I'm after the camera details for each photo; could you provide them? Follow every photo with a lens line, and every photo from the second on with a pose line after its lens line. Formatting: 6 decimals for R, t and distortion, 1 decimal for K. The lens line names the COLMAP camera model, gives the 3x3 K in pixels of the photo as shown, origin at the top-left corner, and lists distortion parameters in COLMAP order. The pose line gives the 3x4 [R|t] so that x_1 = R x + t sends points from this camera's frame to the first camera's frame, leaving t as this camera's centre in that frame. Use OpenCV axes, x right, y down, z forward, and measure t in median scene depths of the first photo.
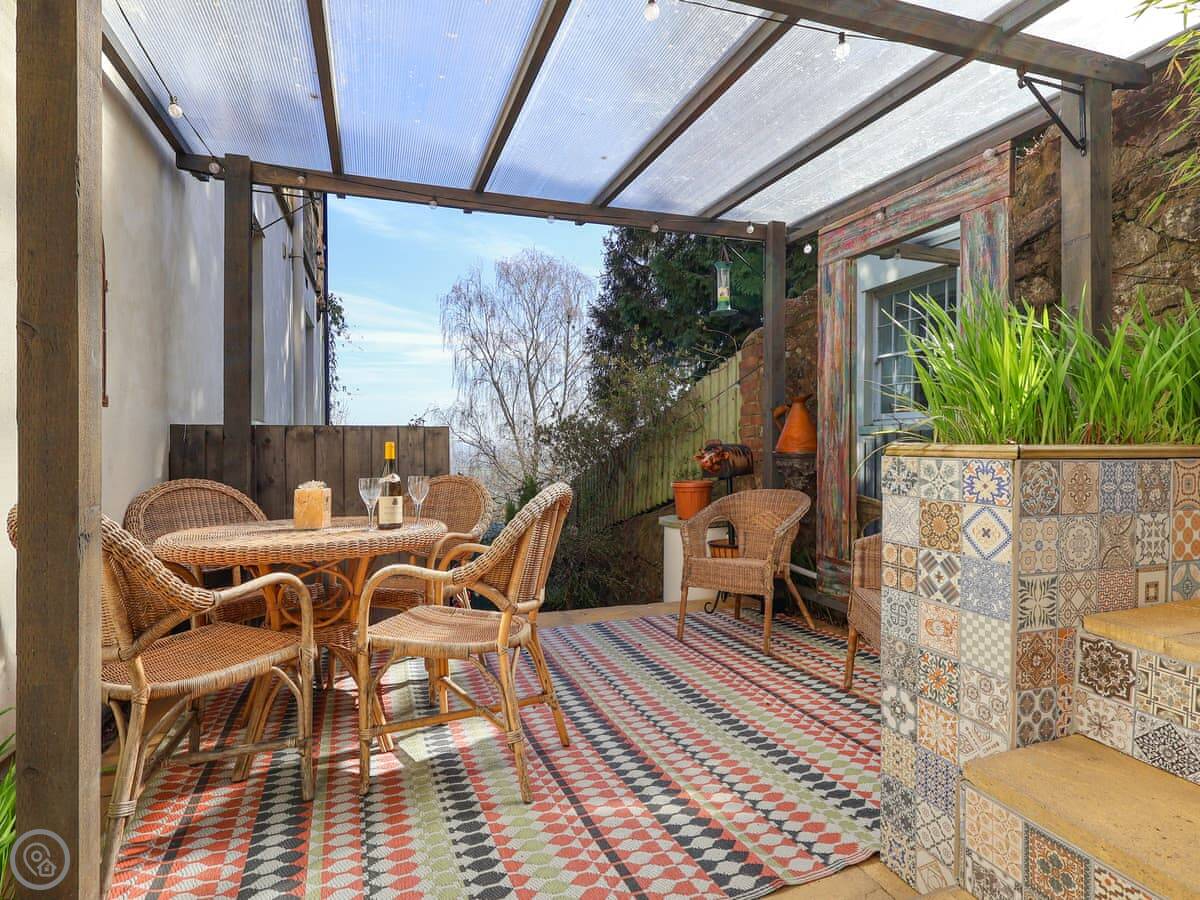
lens RADIAL K [[656.4, 0, 596.9], [0, 656.4, 444.4], [0, 0, 1]] dist [-0.000159, 0.000127]
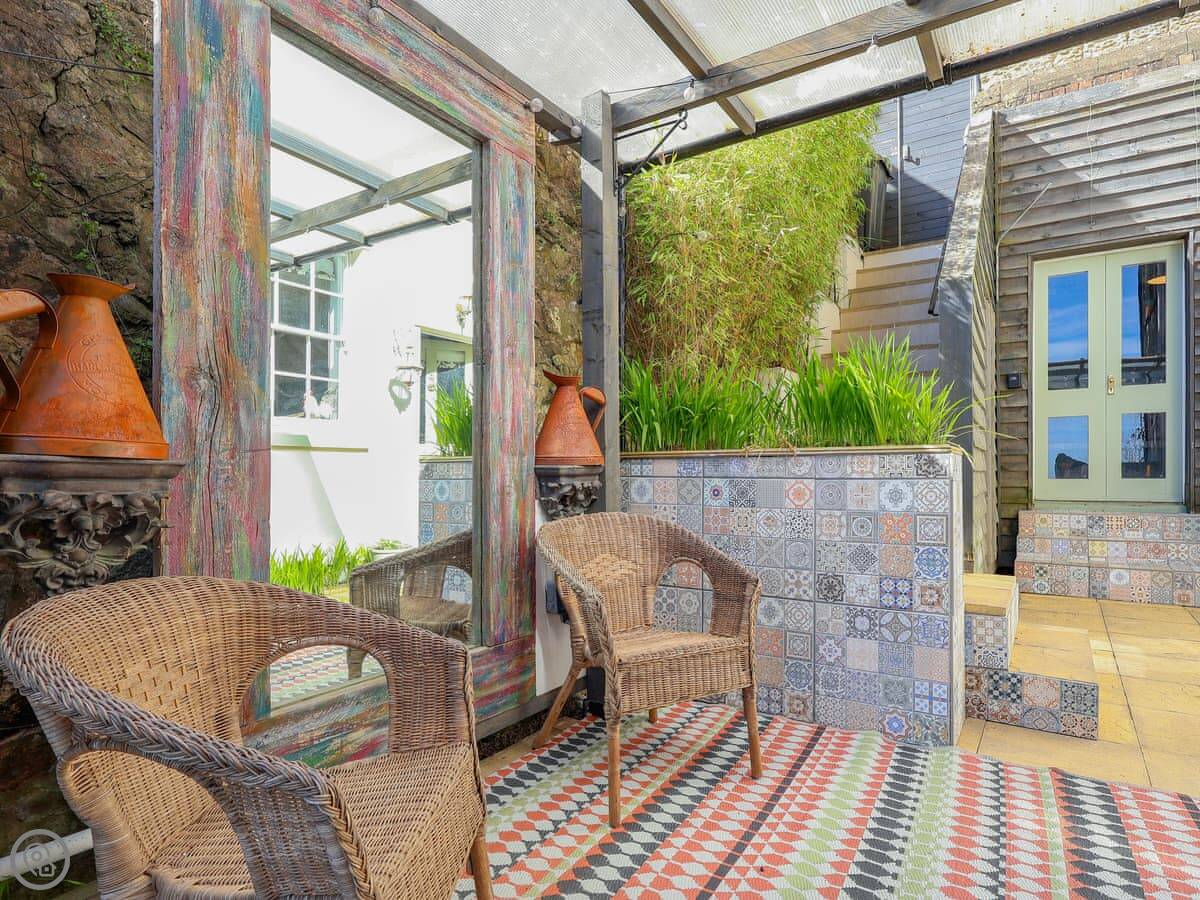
lens RADIAL K [[673.6, 0, 622.7], [0, 673.6, 476.0], [0, 0, 1]] dist [-0.001064, 0.001096]
pose [[-0.622302, 0.003816, 0.782768, -0.136478], [0.008892, 0.999958, 0.002194, 0.030035], [-0.782727, 0.008326, -0.622310, 1.392328]]
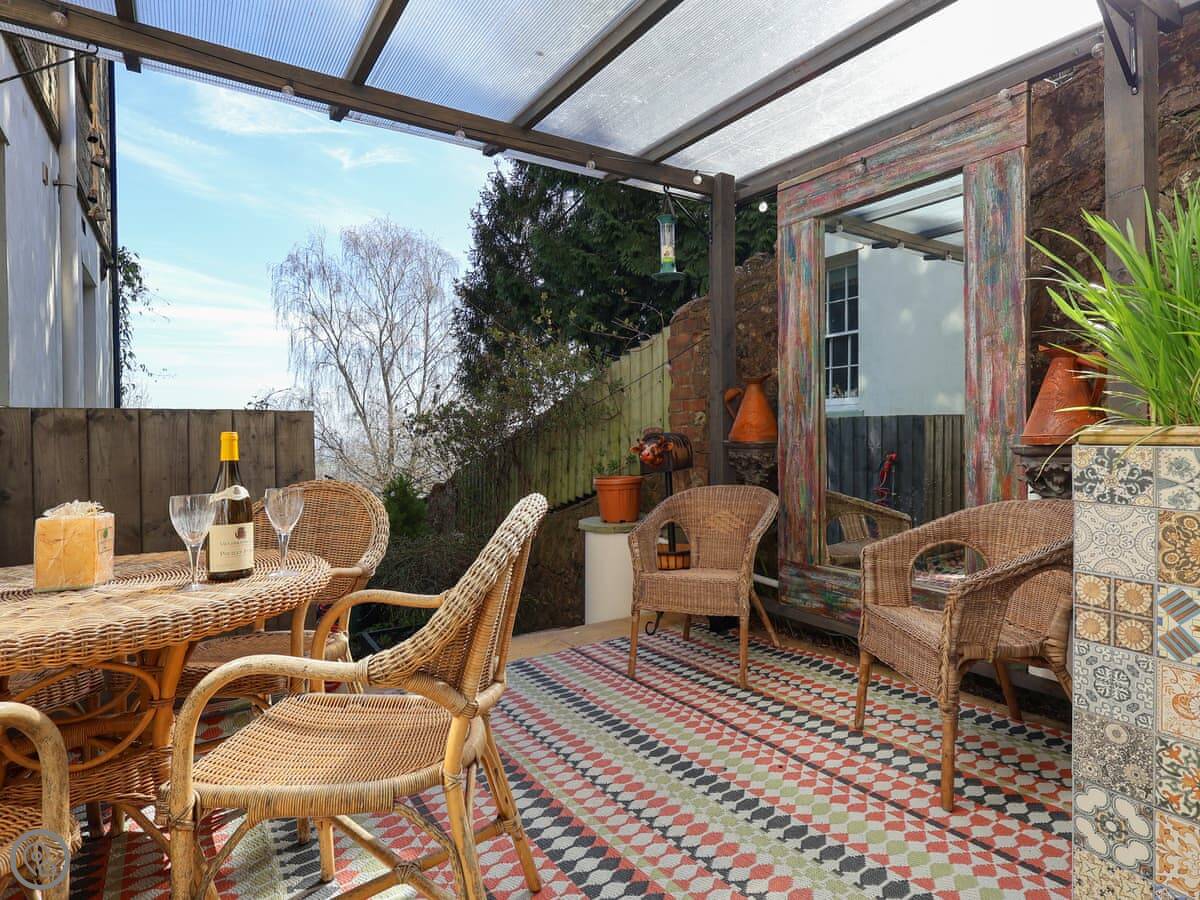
lens RADIAL K [[669.4, 0, 643.7], [0, 669.4, 432.6], [0, 0, 1]] dist [-0.000501, 0.000112]
pose [[0.962564, -0.007872, 0.270941, -0.100476], [0.008845, 0.999958, -0.002371, 0.001603], [-0.270911, 0.004678, 0.962593, 0.267705]]
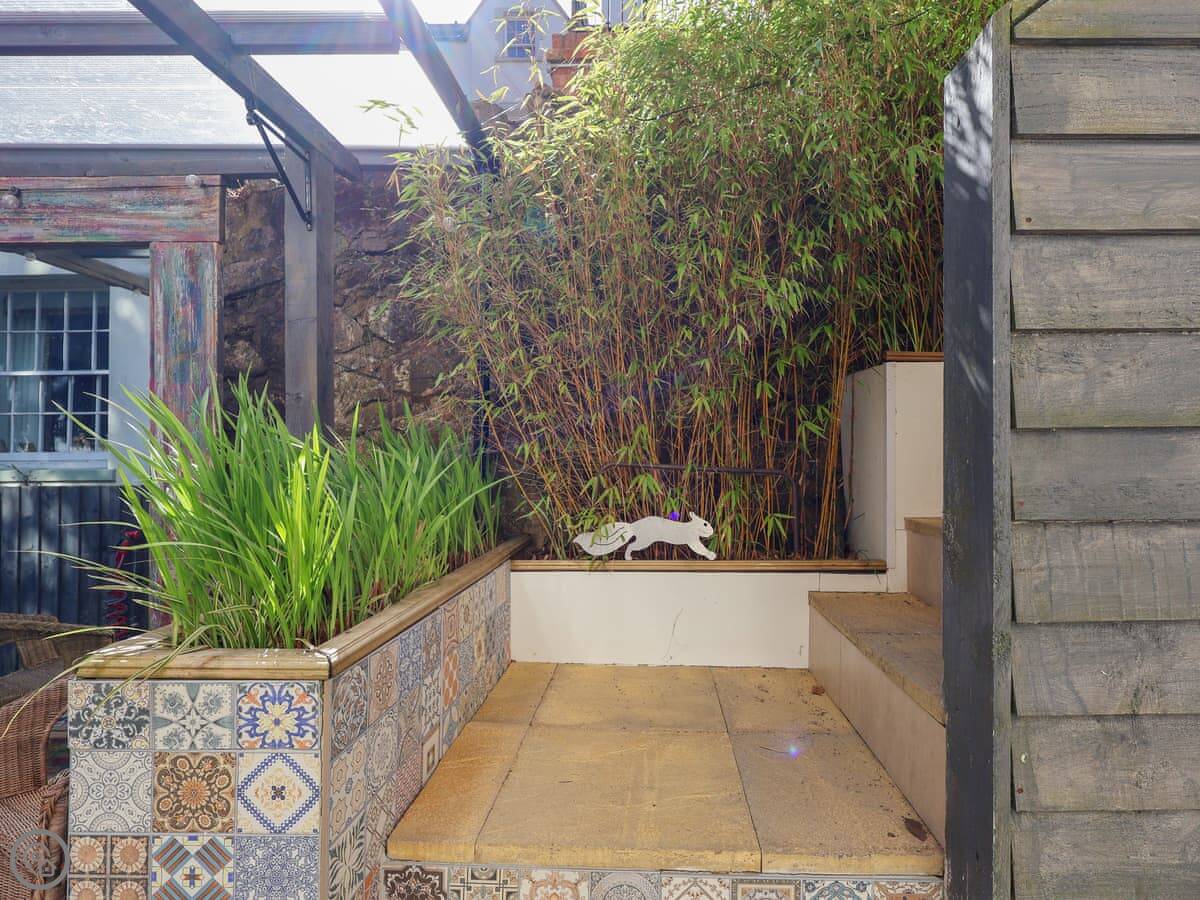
lens RADIAL K [[644.9, 0, 646.2], [0, 644.9, 454.3], [0, 0, 1]] dist [0.000261, 0.000367]
pose [[0.346343, 0.008024, 0.938074, 0.053359], [0.005127, 0.999932, -0.010446, -0.095570], [-0.938094, 0.008428, 0.346279, 0.206532]]
